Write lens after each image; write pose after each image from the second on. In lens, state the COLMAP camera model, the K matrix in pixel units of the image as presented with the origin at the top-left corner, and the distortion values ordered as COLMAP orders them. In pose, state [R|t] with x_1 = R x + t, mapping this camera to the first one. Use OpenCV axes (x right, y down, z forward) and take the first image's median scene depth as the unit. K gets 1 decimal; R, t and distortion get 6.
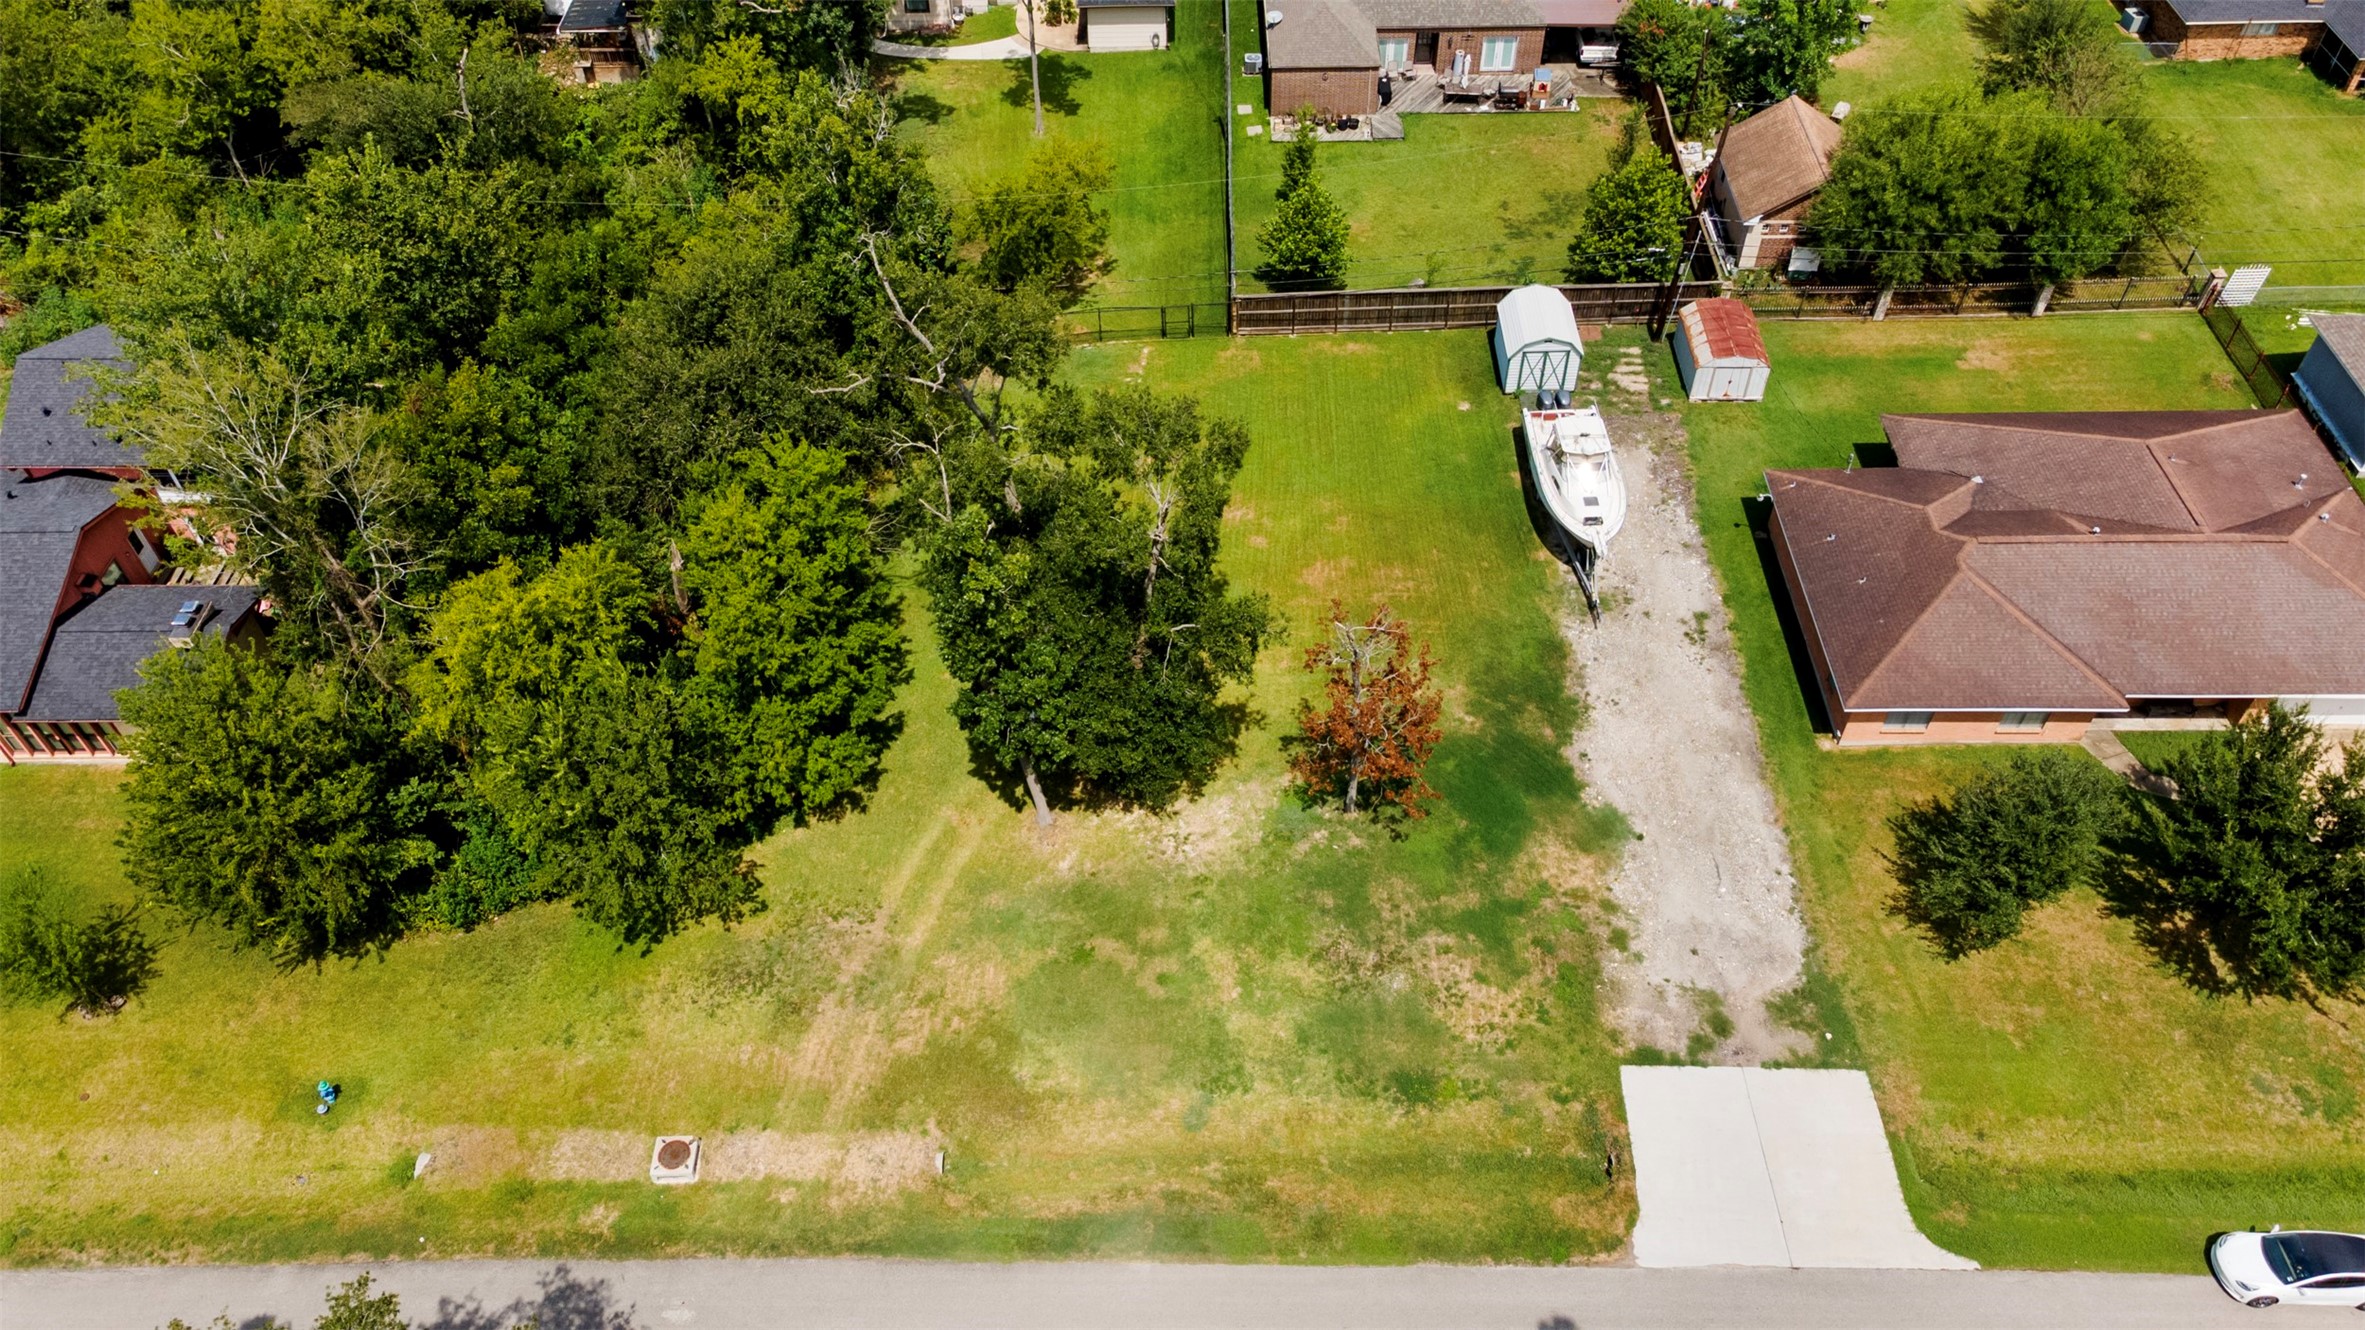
lens RADIAL K [[1744.5, 0, 1179.5], [0, 1744.5, 666.2], [0, 0, 1]] dist [0.016163, 0.044834]
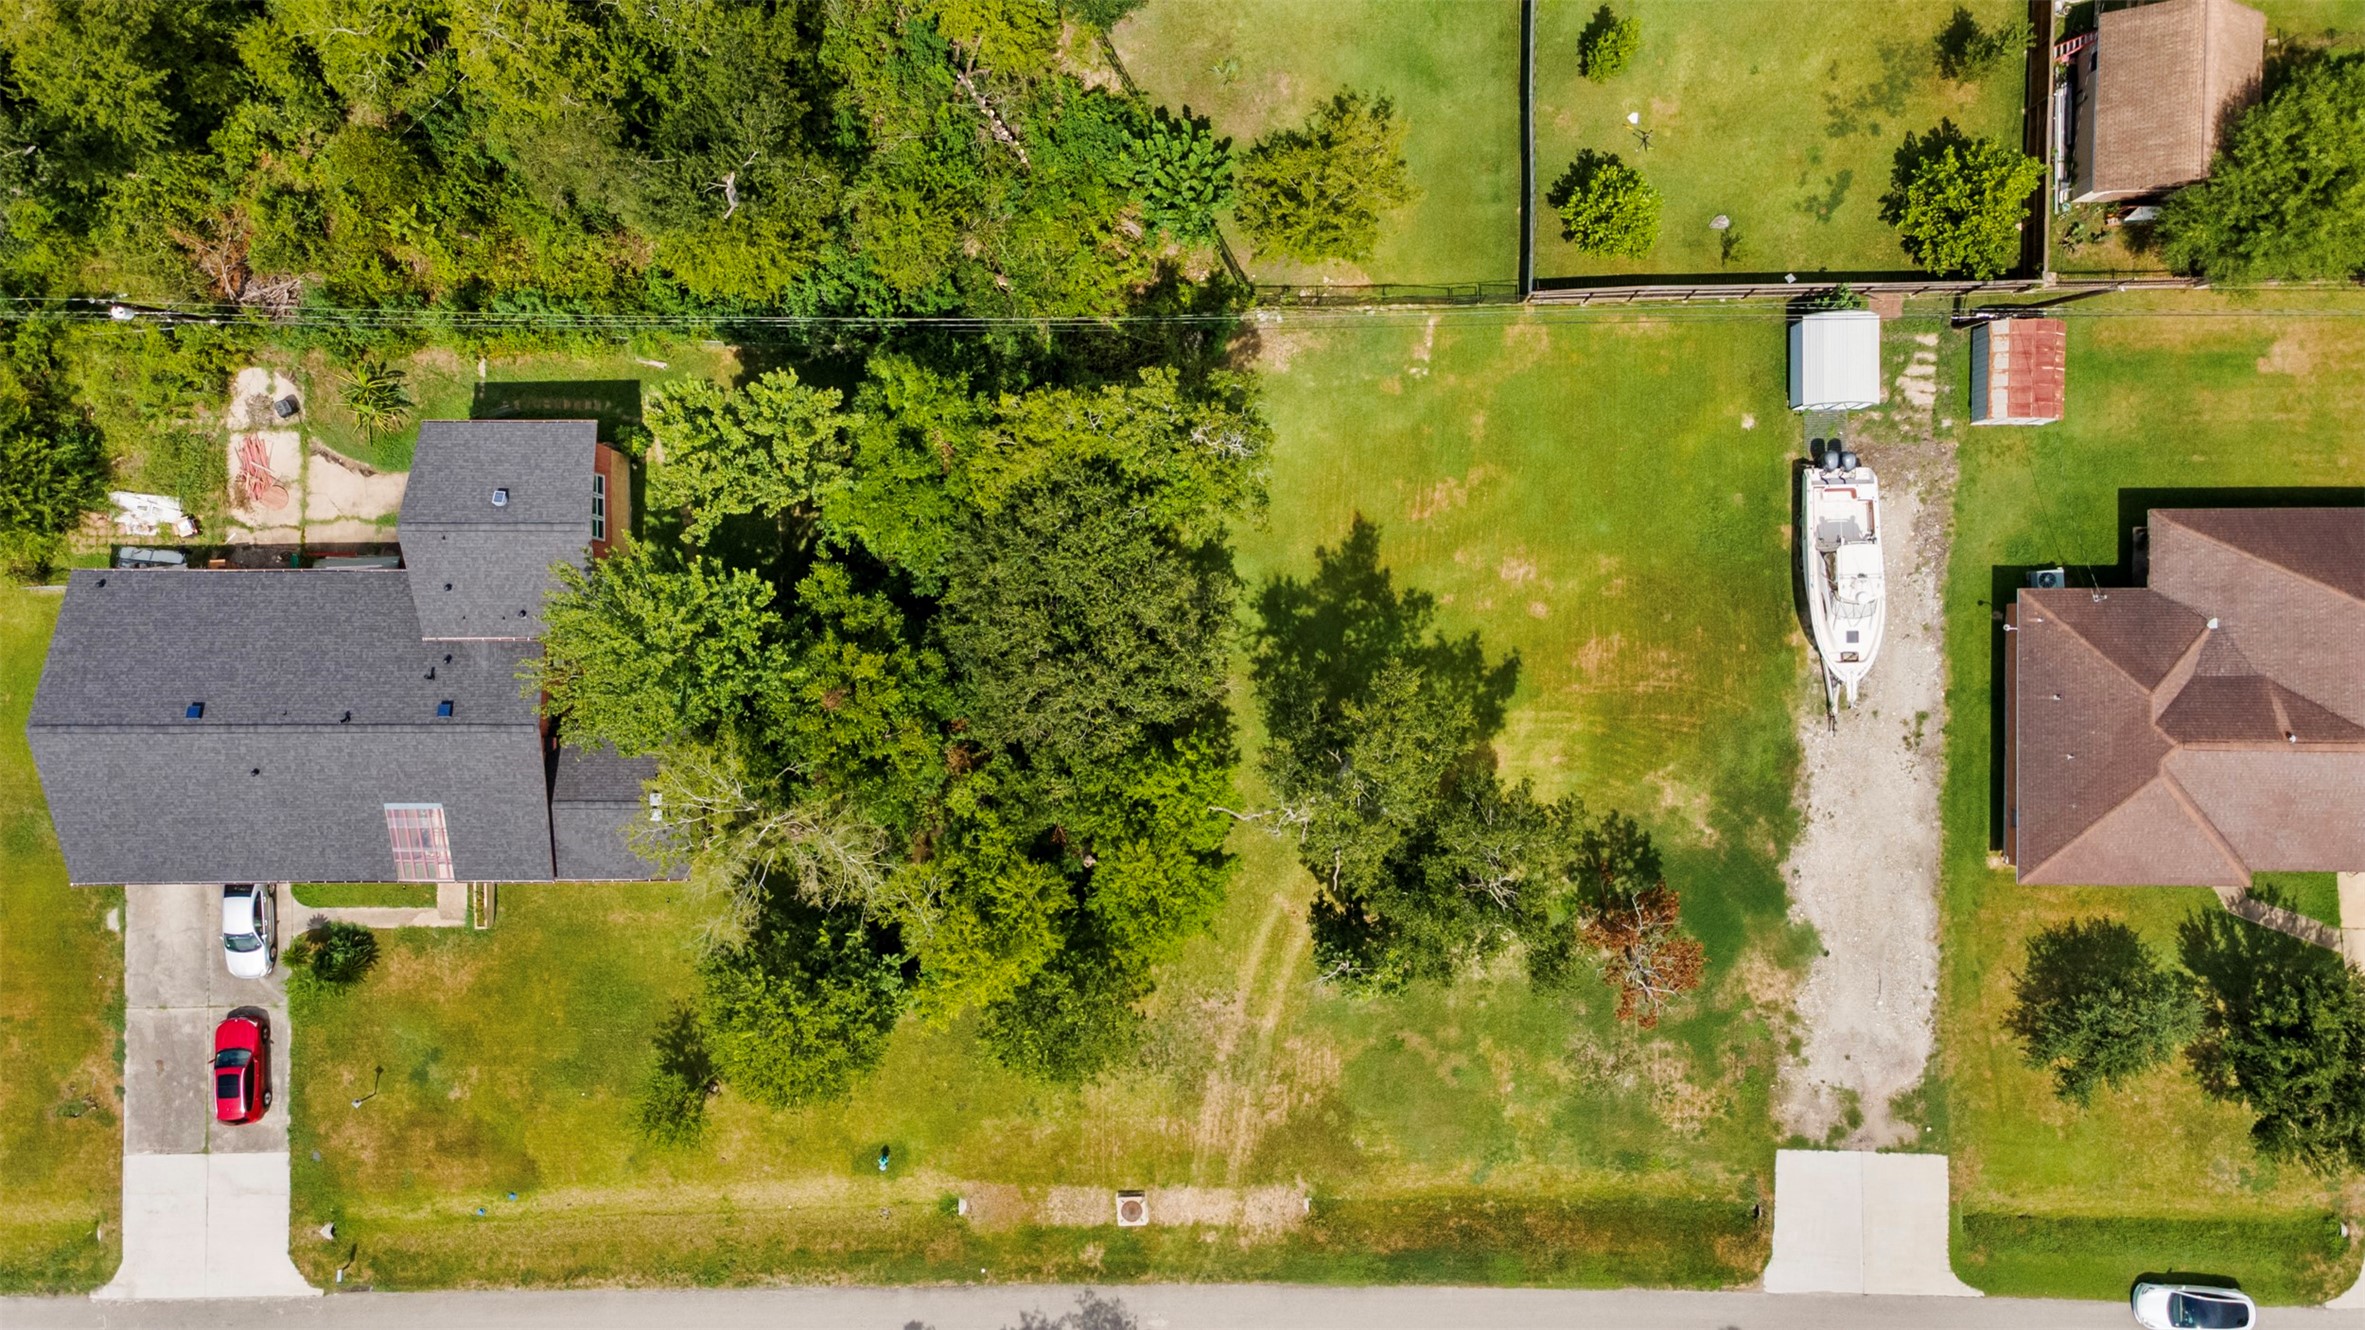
lens RADIAL K [[1744.5, 0, 1168.0], [0, 1744.5, 676.9], [0, 0, 1]] dist [0.016163, 0.044834]
pose [[0.999971, -0.007650, -0.000053, -0.222113], [0.005564, 0.722472, 0.691377, -0.947378], [-0.005251, -0.691357, 0.722494, 0.205486]]
